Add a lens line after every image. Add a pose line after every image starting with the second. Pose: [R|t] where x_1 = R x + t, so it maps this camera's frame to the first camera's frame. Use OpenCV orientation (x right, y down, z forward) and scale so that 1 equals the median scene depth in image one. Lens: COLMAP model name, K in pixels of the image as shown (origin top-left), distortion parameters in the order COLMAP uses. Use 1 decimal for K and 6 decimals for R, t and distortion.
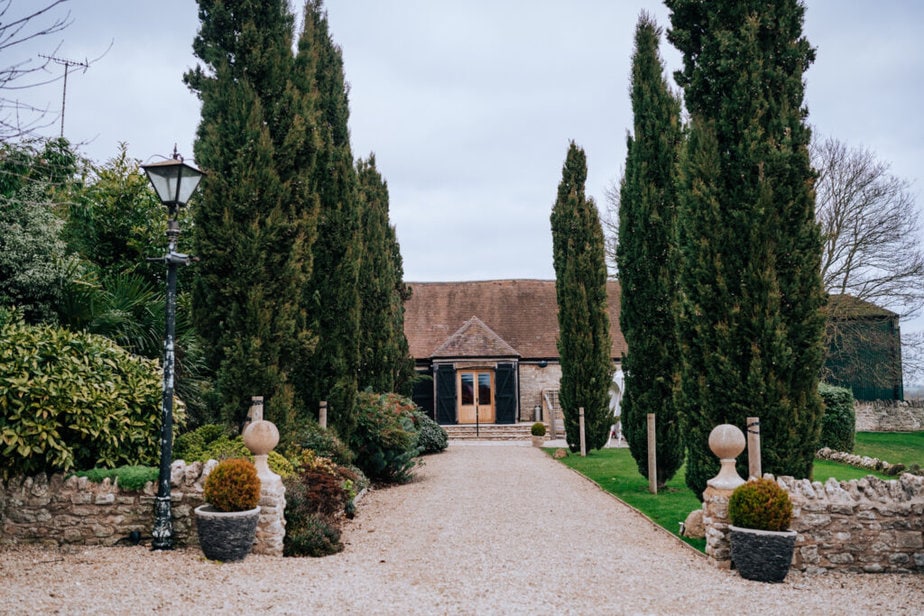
lens RADIAL K [[874.5, 0, 462.0], [0, 874.5, 326.0], [0, 0, 1]] dist [-0.003596, -0.011296]
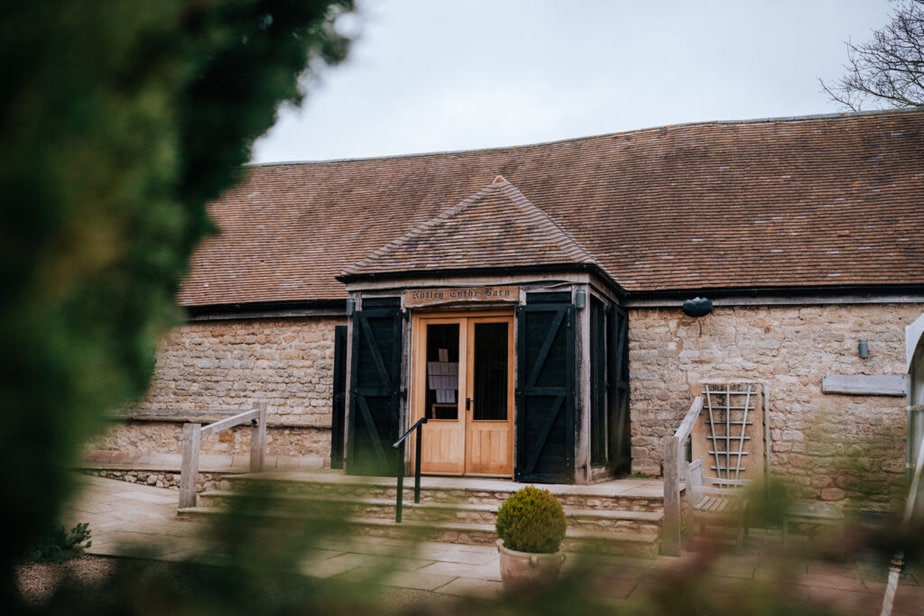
lens RADIAL K [[874.5, 0, 462.0], [0, 874.5, 326.0], [0, 0, 1]] dist [-0.003596, -0.011296]
pose [[0.941846, -0.006474, -0.335982, 0.123045], [-0.010220, 0.998800, -0.047896, 0.069552], [0.335889, 0.048545, 0.940650, 0.675668]]
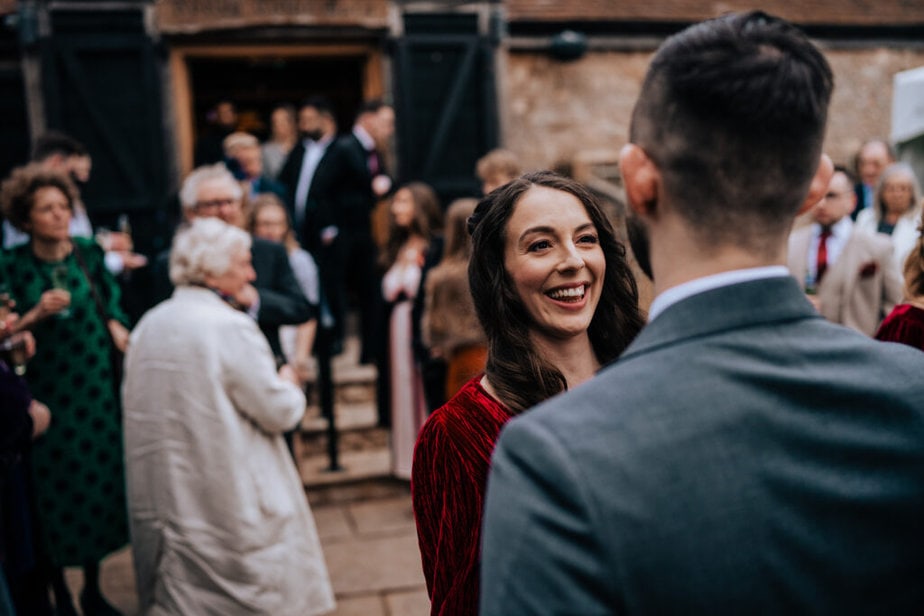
lens RADIAL K [[874.5, 0, 462.0], [0, 874.5, 326.0], [0, 0, 1]] dist [-0.003596, -0.011296]
pose [[0.967872, -0.065535, 0.242754, 0.004483], [0.009485, 0.974267, 0.225199, 0.064789], [-0.251266, -0.215661, 0.943587, 0.794102]]
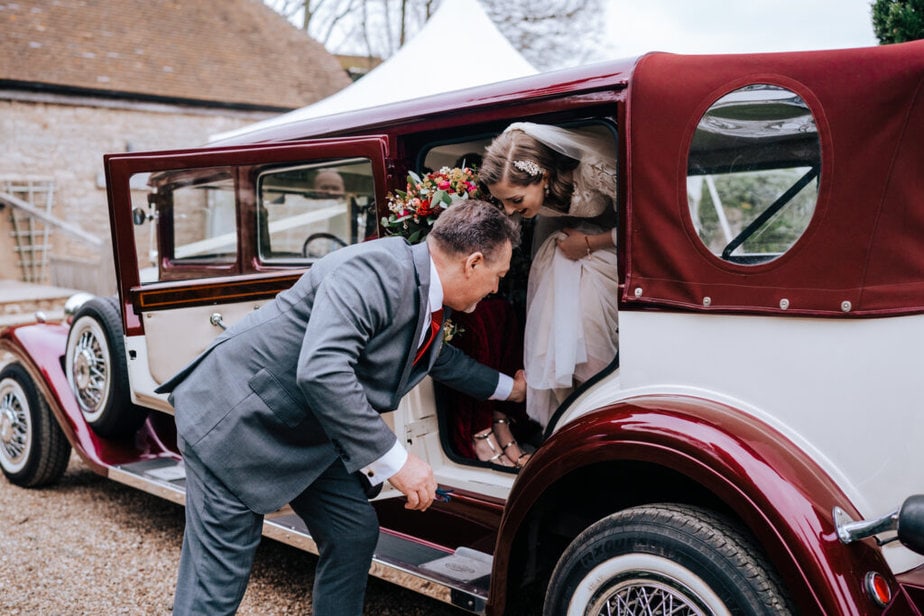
lens RADIAL K [[874.5, 0, 462.0], [0, 874.5, 326.0], [0, 0, 1]] dist [-0.003596, -0.011296]
pose [[0.686787, -0.097262, 0.720322, -0.023403], [-0.045326, 0.983347, 0.175993, 0.063120], [-0.725445, -0.153519, 0.670941, 0.667597]]
